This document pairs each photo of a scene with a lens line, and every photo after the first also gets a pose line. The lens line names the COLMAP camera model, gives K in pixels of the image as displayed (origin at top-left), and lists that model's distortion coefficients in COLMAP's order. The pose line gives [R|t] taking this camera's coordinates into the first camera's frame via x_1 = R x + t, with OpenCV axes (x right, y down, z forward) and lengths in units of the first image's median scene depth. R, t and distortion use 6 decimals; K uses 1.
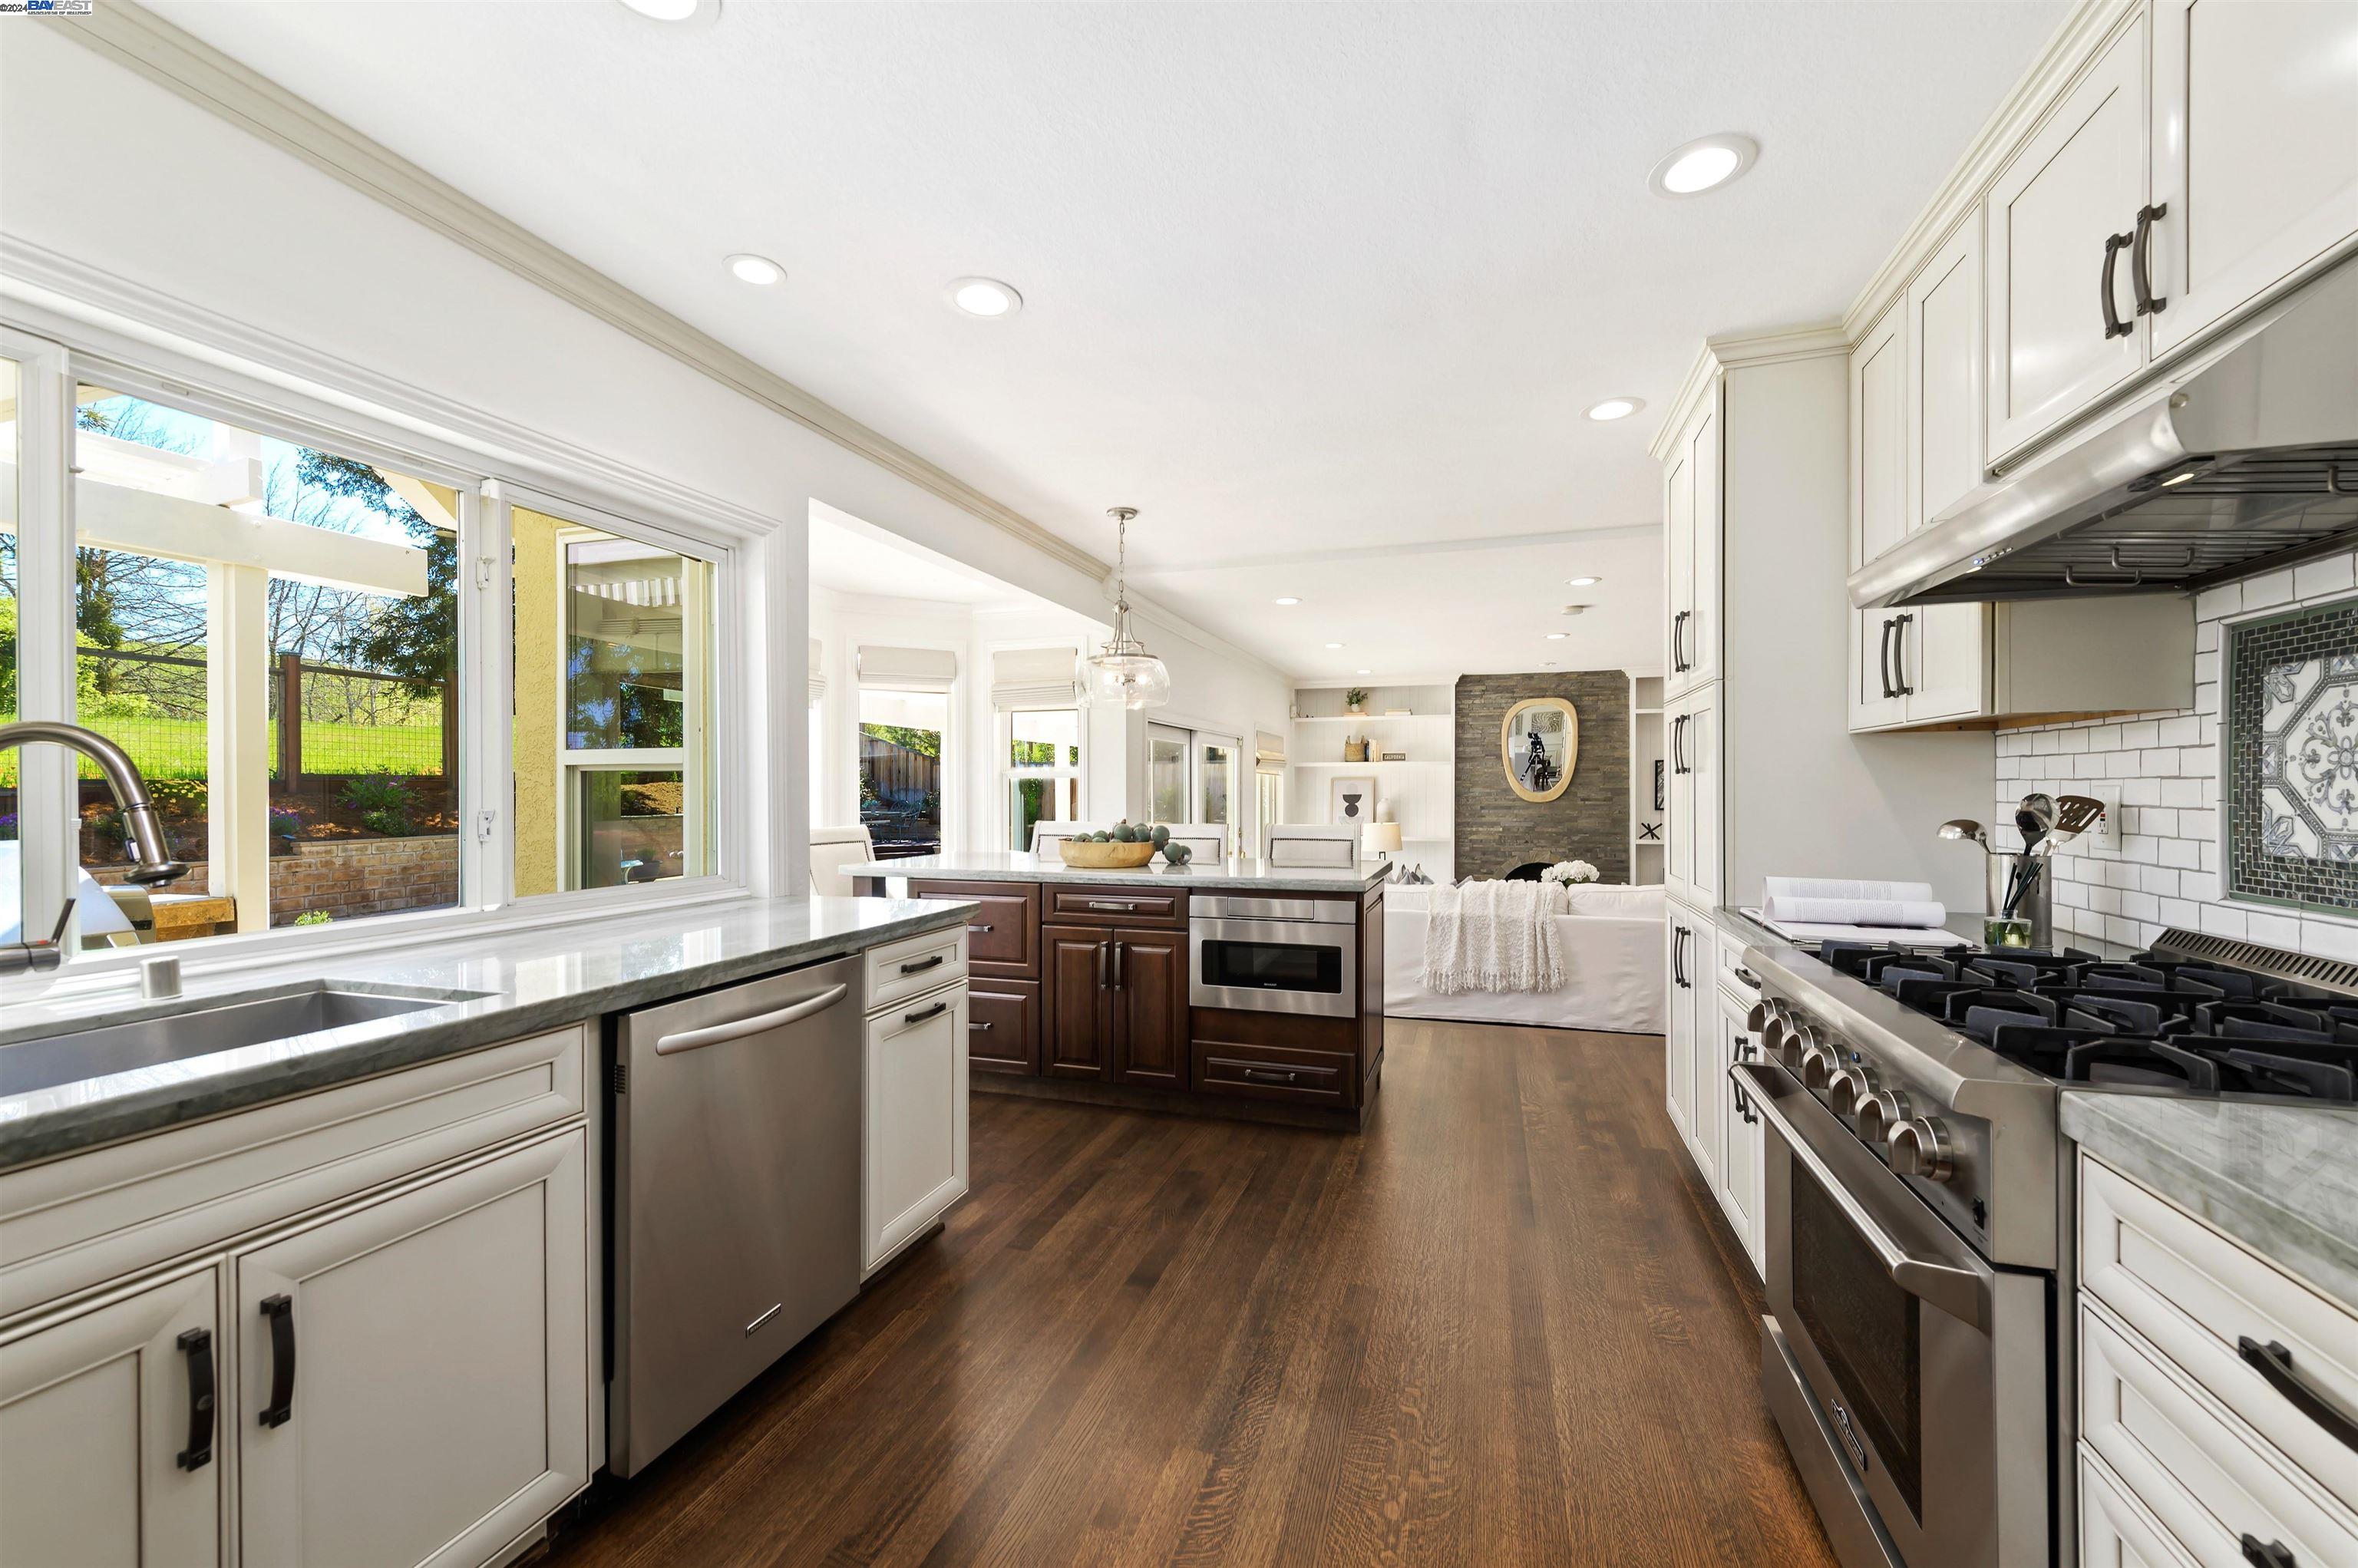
lens RADIAL K [[952.5, 0, 1195.0], [0, 952.5, 792.6], [0, 0, 1]] dist [0.015701, -0.000191]
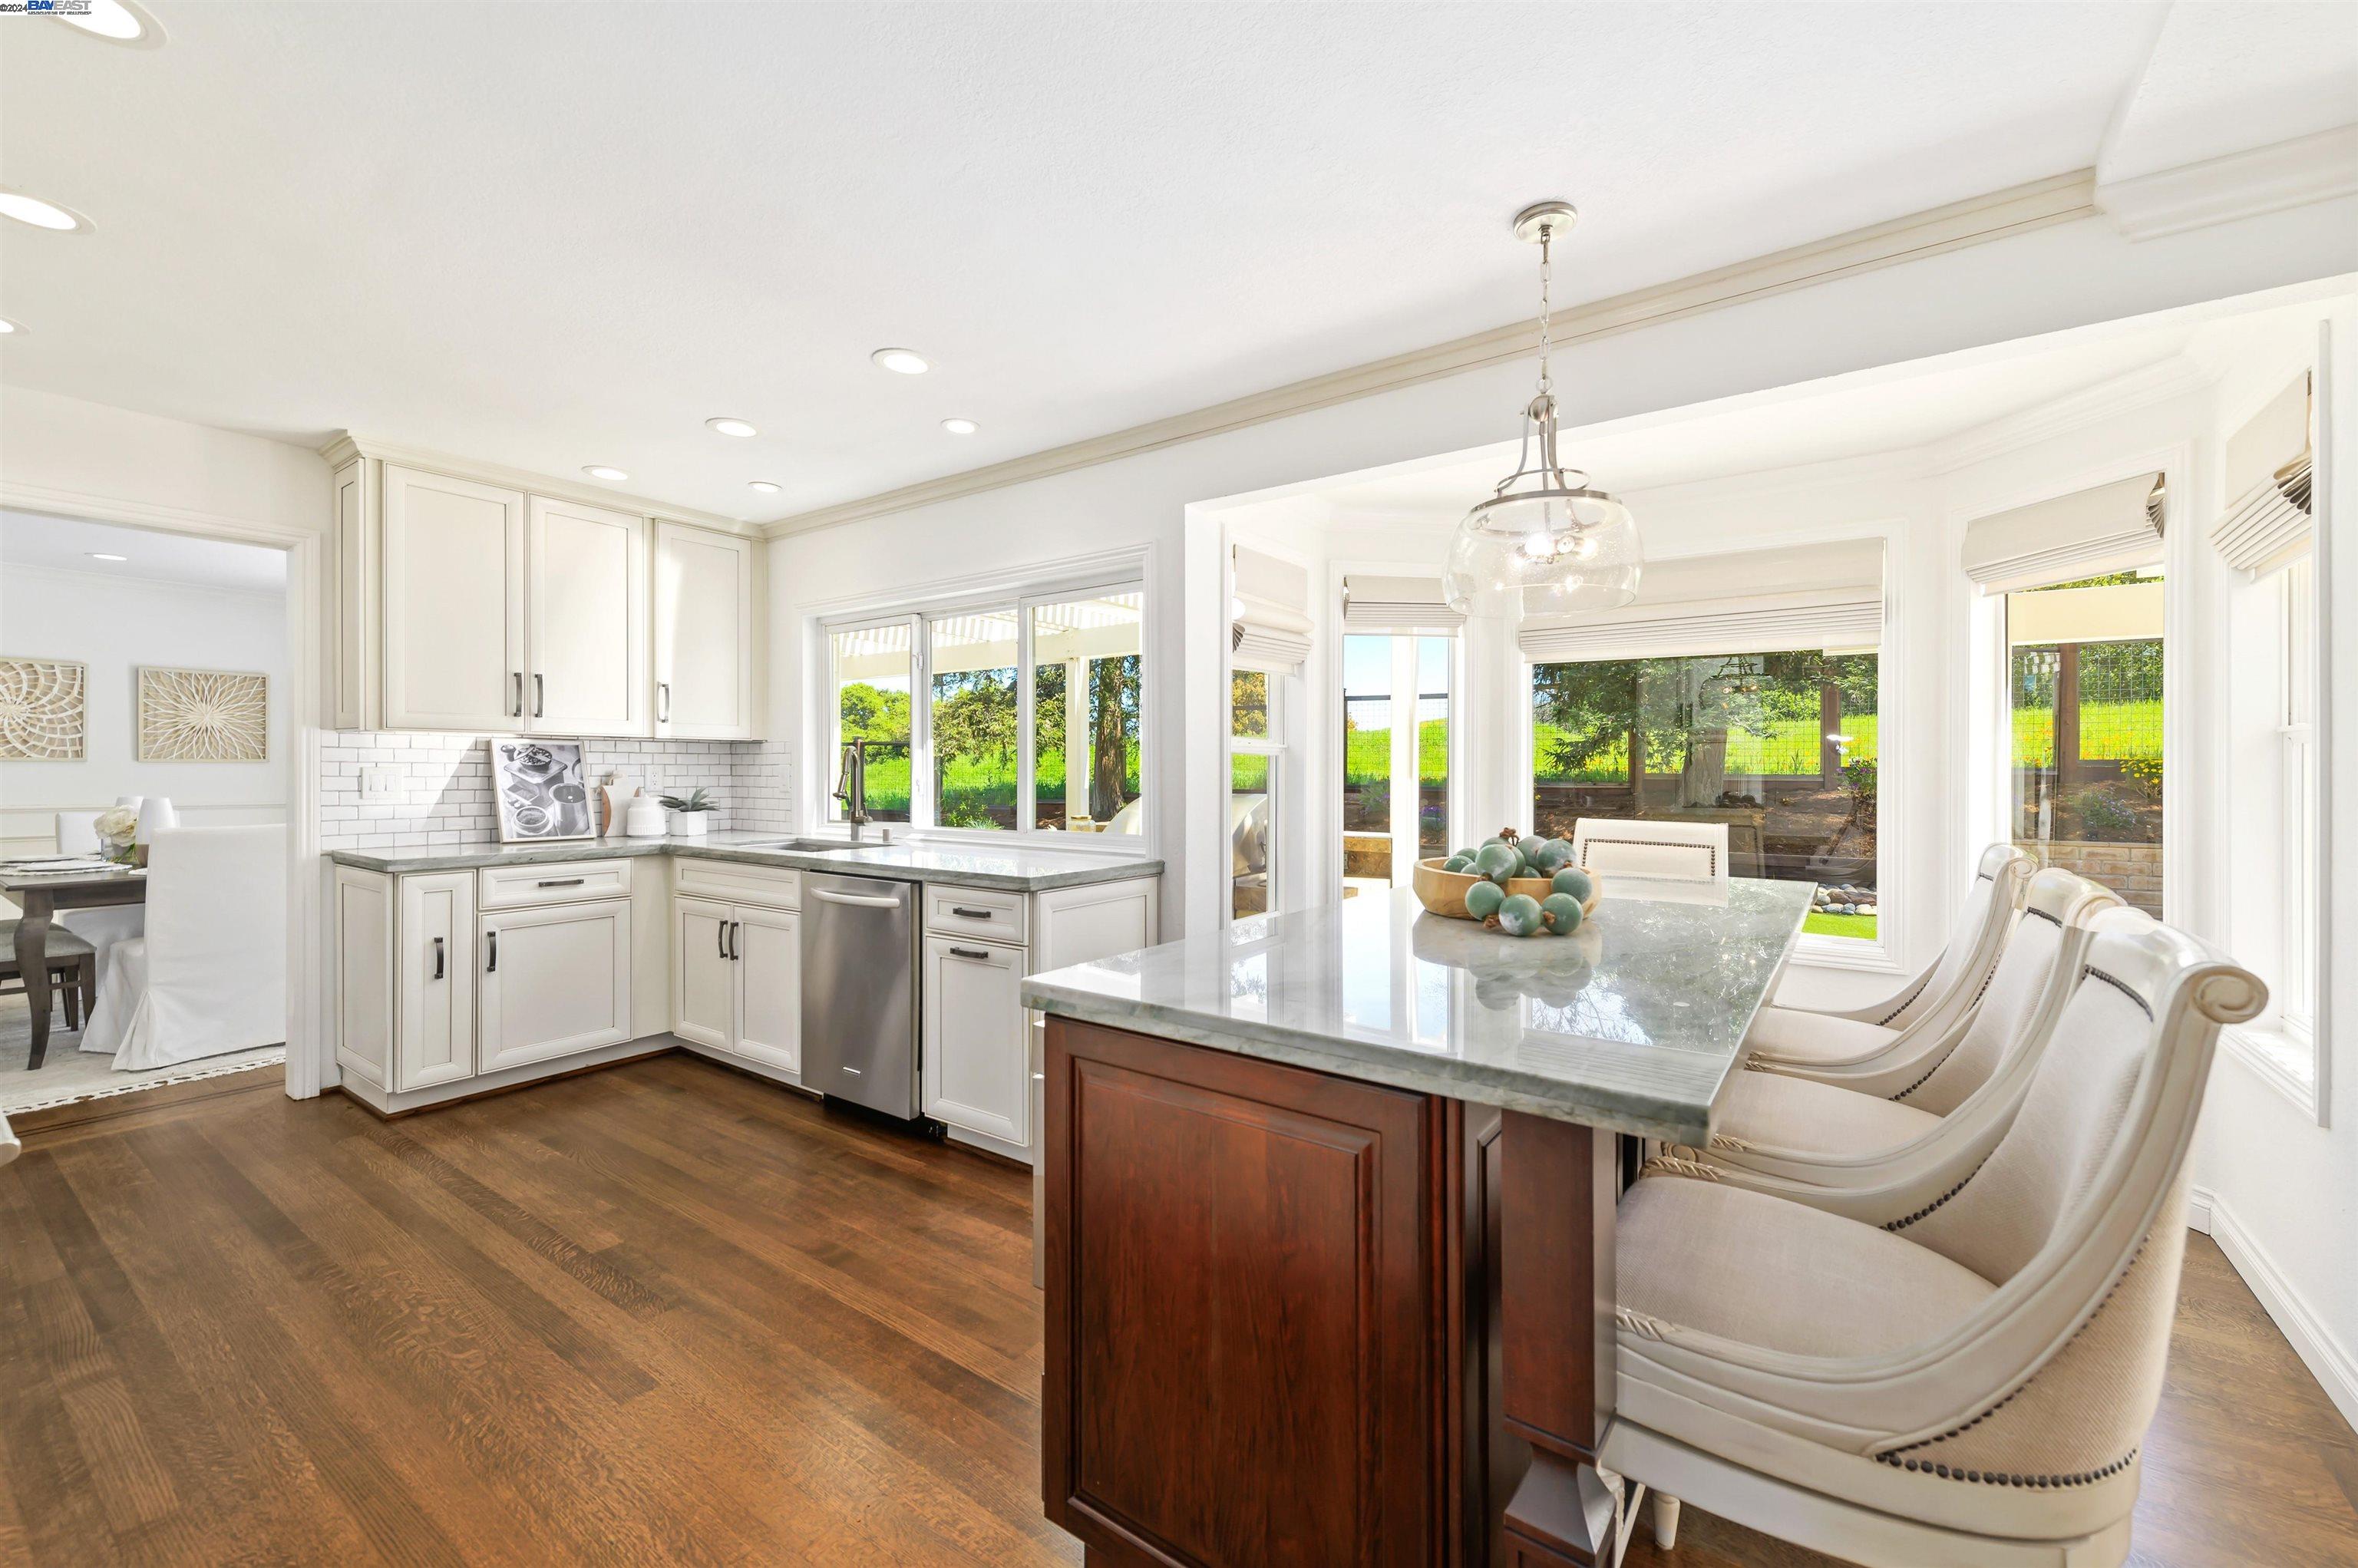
lens RADIAL K [[952.5, 0, 1189.1], [0, 952.5, 775.2], [0, 0, 1]] dist [0.015701, -0.000191]
pose [[-0.323103, 0.003154, -0.946358, 1.274549], [-0.007629, 0.999953, 0.005938, -0.007520], [0.946333, 0.009138, -0.323064, 2.731201]]
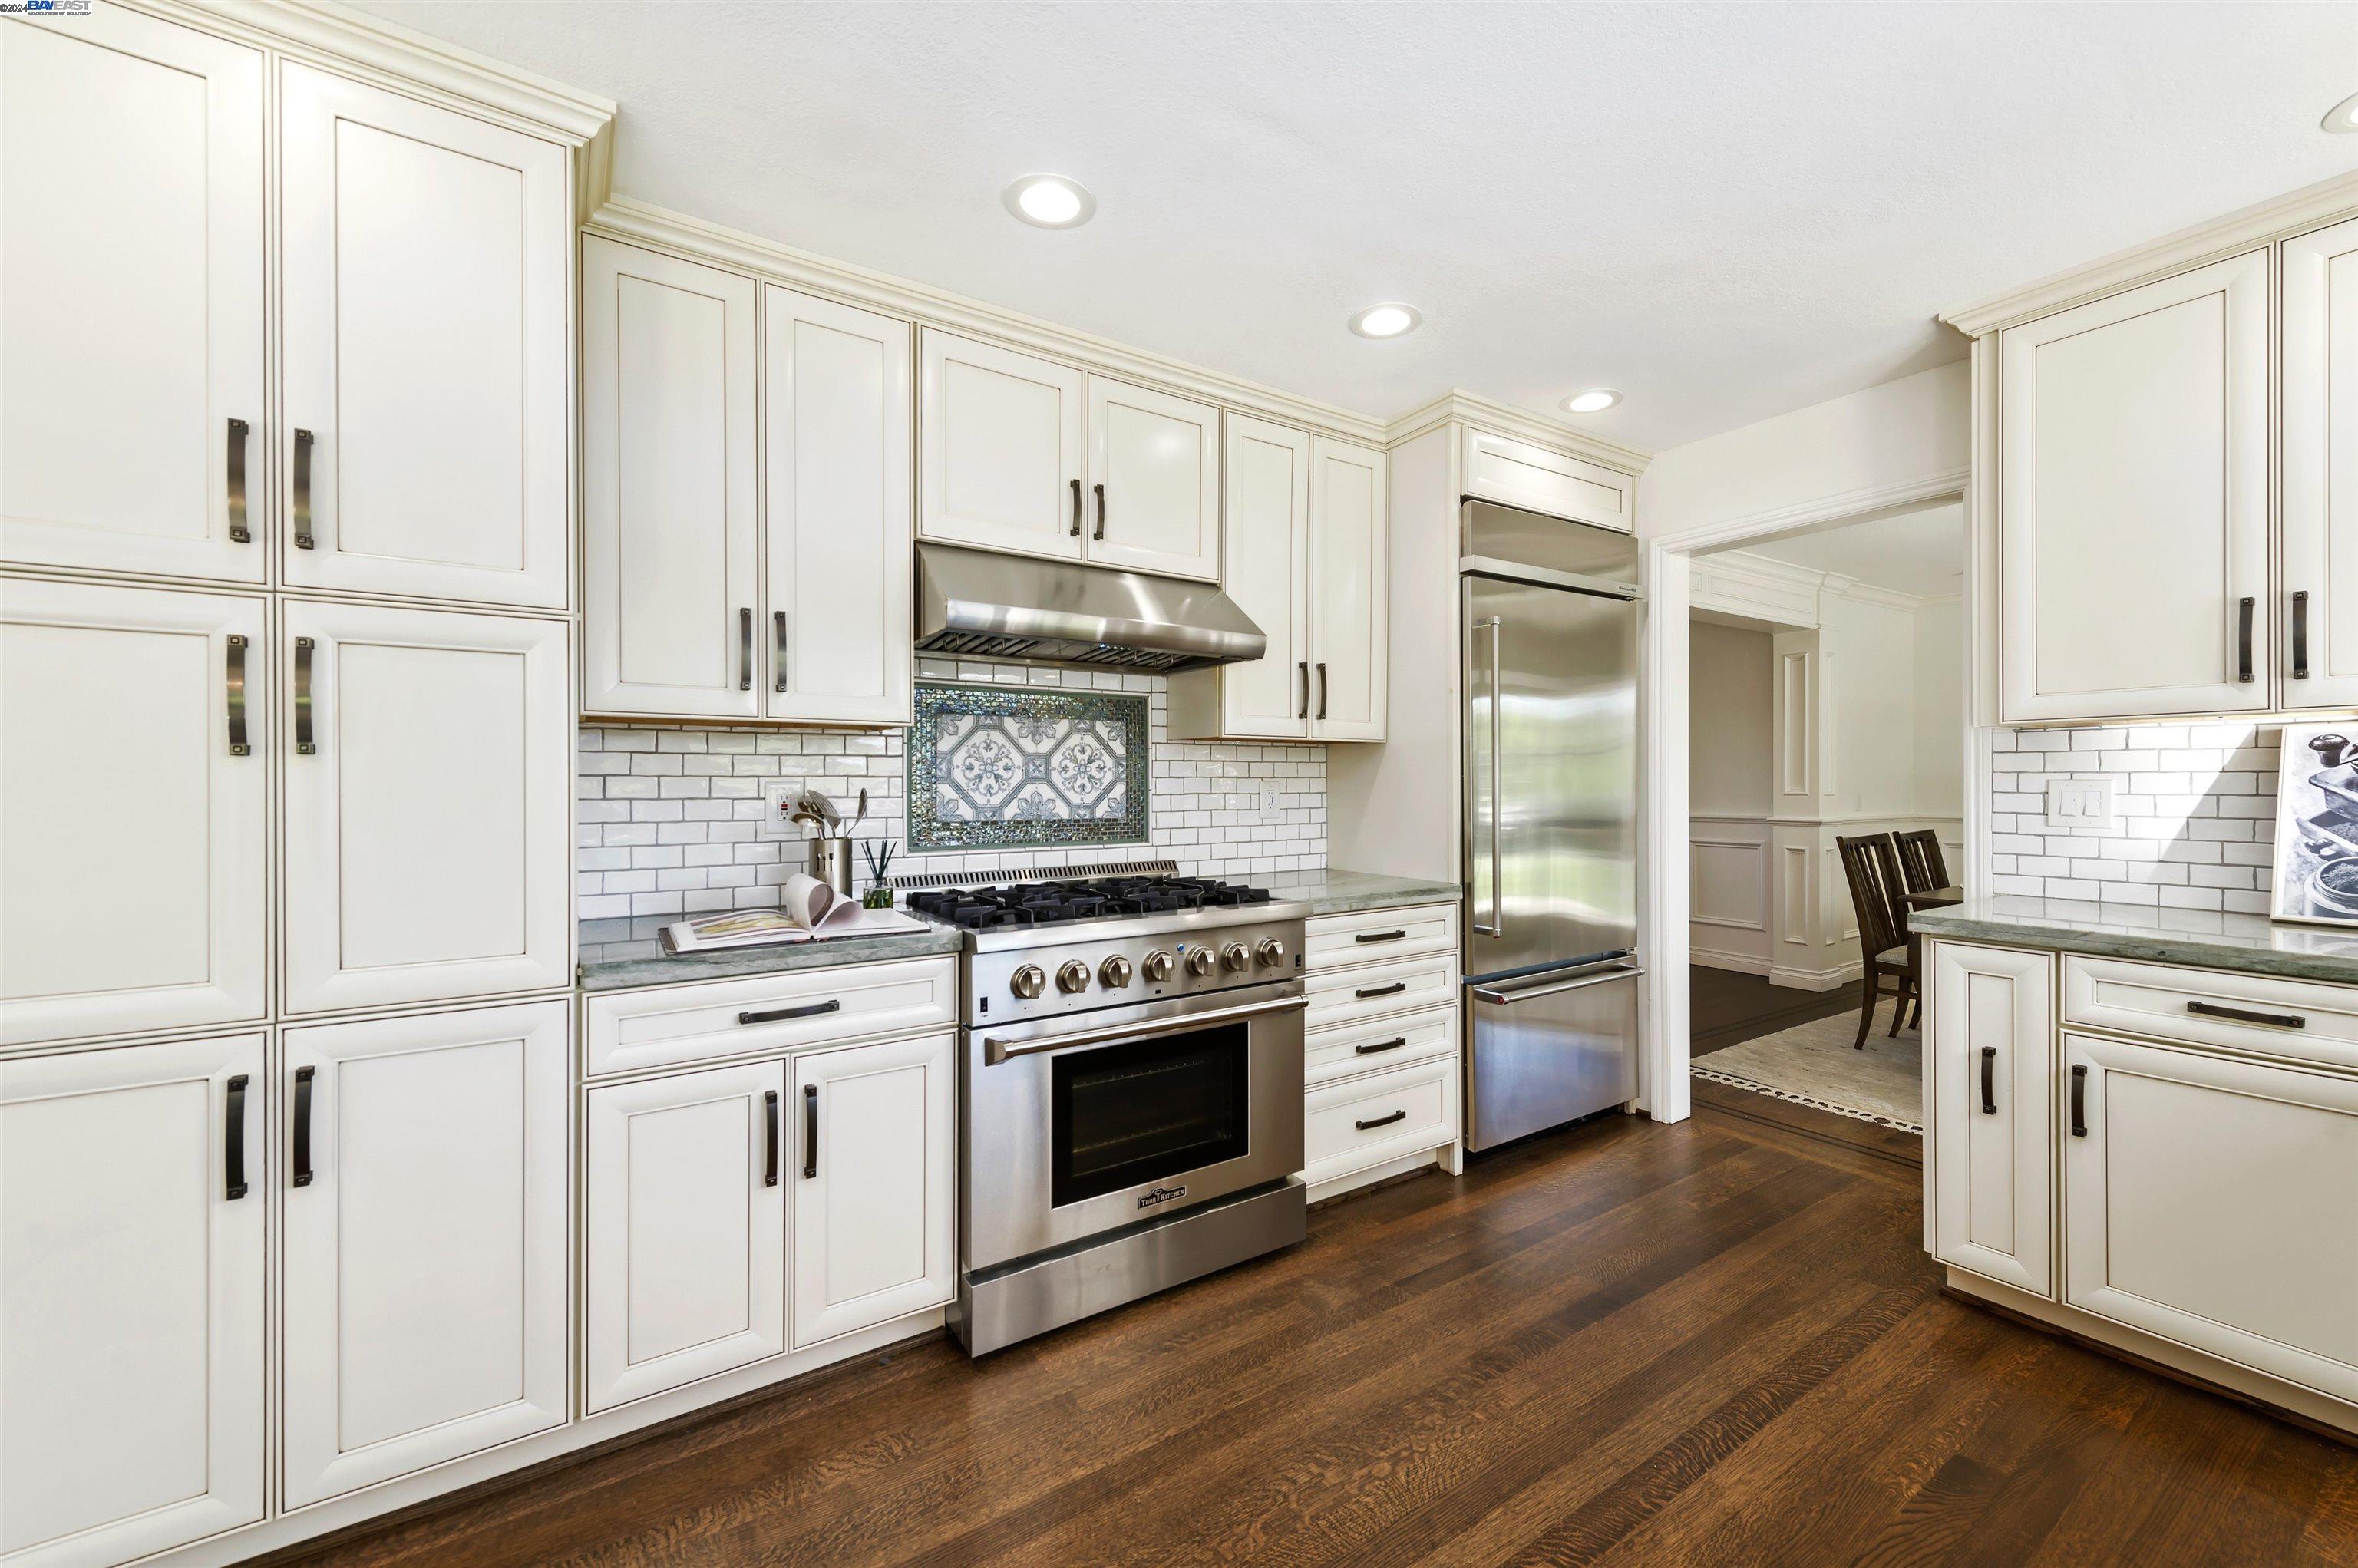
lens RADIAL K [[952.5, 0, 1187.8], [0, 952.5, 777.1], [0, 0, 1]] dist [0.015701, -0.000191]
pose [[-0.768386, 0.004179, 0.639973, -0.348237], [0.007828, 0.999965, 0.002868, -0.018973], [-0.639939, 0.007213, -0.768392, 2.188155]]
